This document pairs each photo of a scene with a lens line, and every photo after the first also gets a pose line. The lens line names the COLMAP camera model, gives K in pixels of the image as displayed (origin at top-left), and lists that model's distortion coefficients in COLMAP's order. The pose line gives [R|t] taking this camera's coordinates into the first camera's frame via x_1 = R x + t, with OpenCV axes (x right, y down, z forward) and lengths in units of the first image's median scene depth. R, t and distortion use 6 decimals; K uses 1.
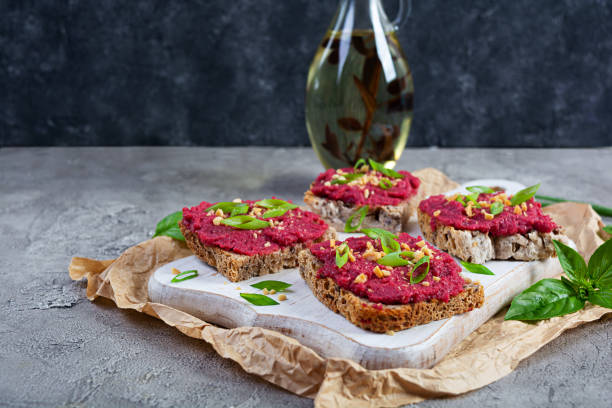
lens RADIAL K [[902.5, 0, 306.1], [0, 902.5, 204.3], [0, 0, 1]] dist [0.004920, 0.027980]
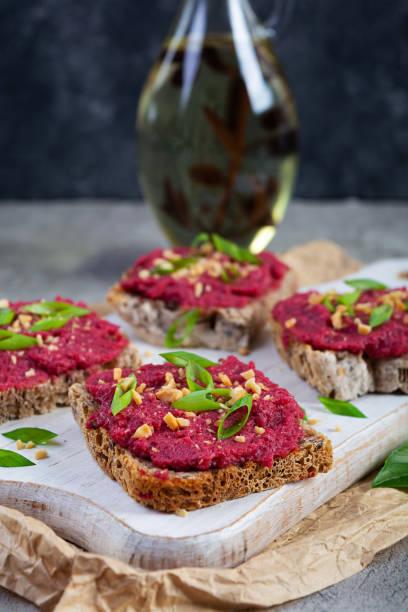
lens RADIAL K [[1341.8, 0, 205.1], [0, 1341.8, 305.7], [0, 0, 1]] dist [-0.014962, 0.151140]
pose [[0.999083, -0.000356, -0.042808, 0.128352], [0.002120, 0.999151, 0.041148, -0.046092], [0.042757, -0.041201, 0.998236, -0.003995]]
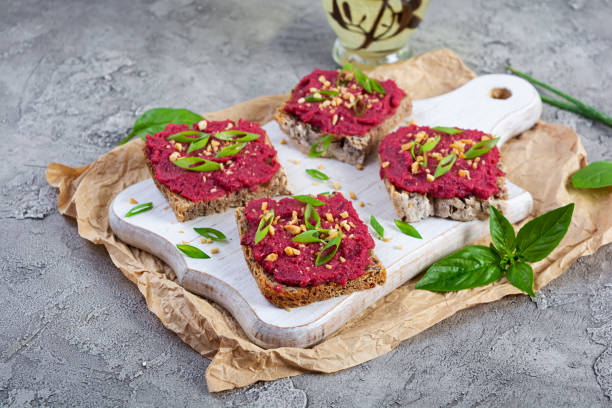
lens RADIAL K [[1341.8, 0, 305.3], [0, 1341.8, 205.1], [0, 0, 1]] dist [-0.014962, 0.151140]
pose [[0.983085, 0.116425, -0.141385, 0.286565], [-0.061462, 0.936904, 0.344140, -0.484904], [0.172531, -0.329629, 0.928212, -0.470630]]
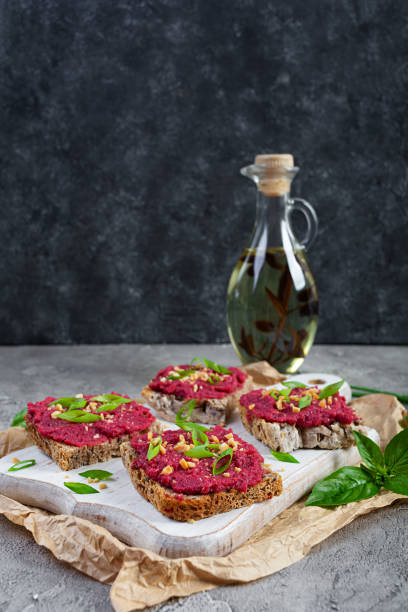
lens RADIAL K [[727.6, 0, 203.5], [0, 727.6, 305.8], [0, 0, 1]] dist [-0.005985, -0.001370]
pose [[0.999884, -0.005316, -0.014282, 0.101435], [0.003763, 0.994289, -0.106654, -0.019593], [0.014767, 0.106588, 0.994194, 0.078666]]
